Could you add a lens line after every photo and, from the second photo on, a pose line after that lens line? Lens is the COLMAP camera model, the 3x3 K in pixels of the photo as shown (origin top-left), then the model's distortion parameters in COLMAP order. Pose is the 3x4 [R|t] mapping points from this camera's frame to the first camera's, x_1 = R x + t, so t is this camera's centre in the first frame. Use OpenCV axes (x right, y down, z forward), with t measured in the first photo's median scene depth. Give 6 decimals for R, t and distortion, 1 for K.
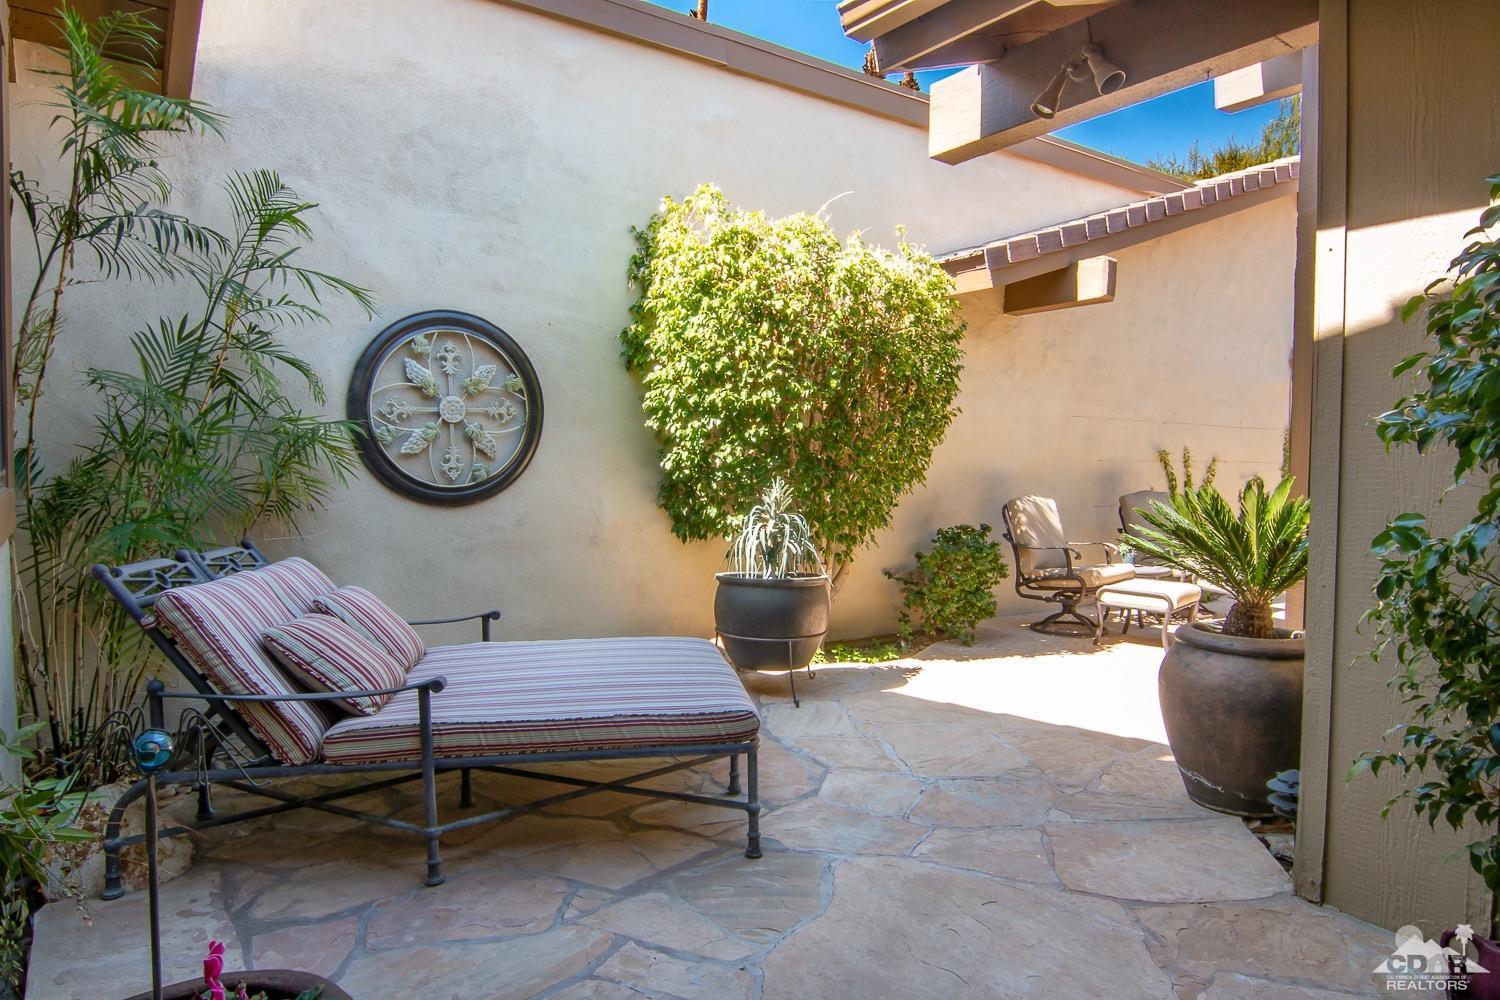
lens RADIAL K [[933.7, 0, 753.9], [0, 933.7, 501.4], [0, 0, 1]] dist [0.004524, -0.018748]
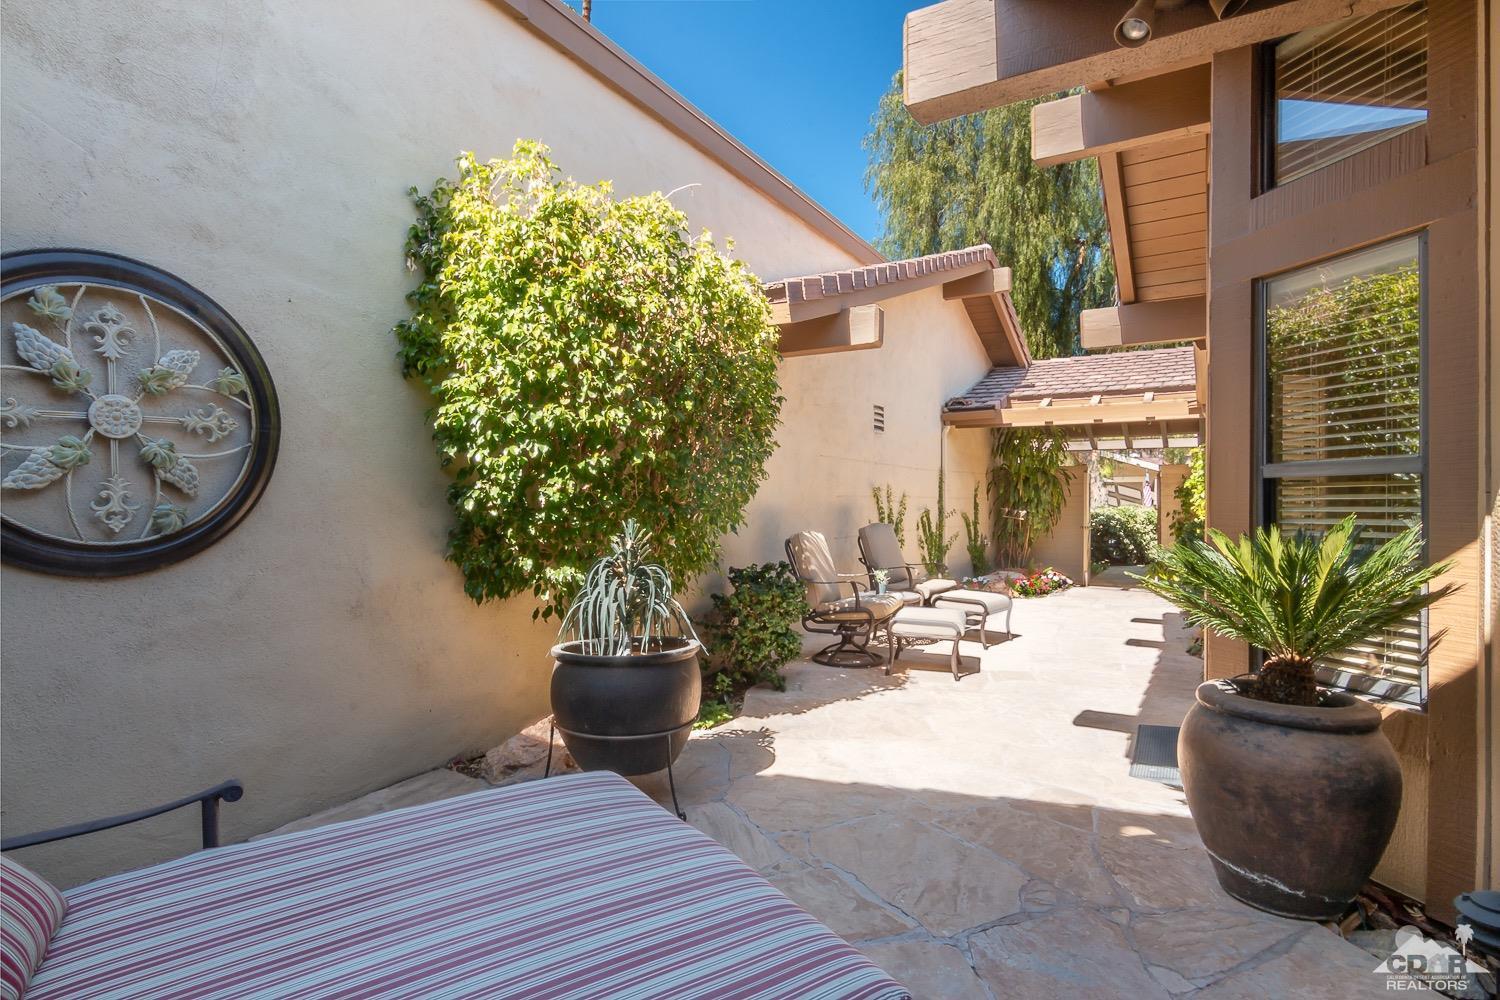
lens RADIAL K [[755.4, 0, 750.0], [0, 755.4, 500.0], [0, 0, 1]] dist [-0.002194, 0.001856]
pose [[0.914418, -0.005565, 0.404734, -0.140119], [0.021318, 0.999180, -0.034426, -0.017995], [-0.404210, 0.040108, 0.913786, 0.375192]]
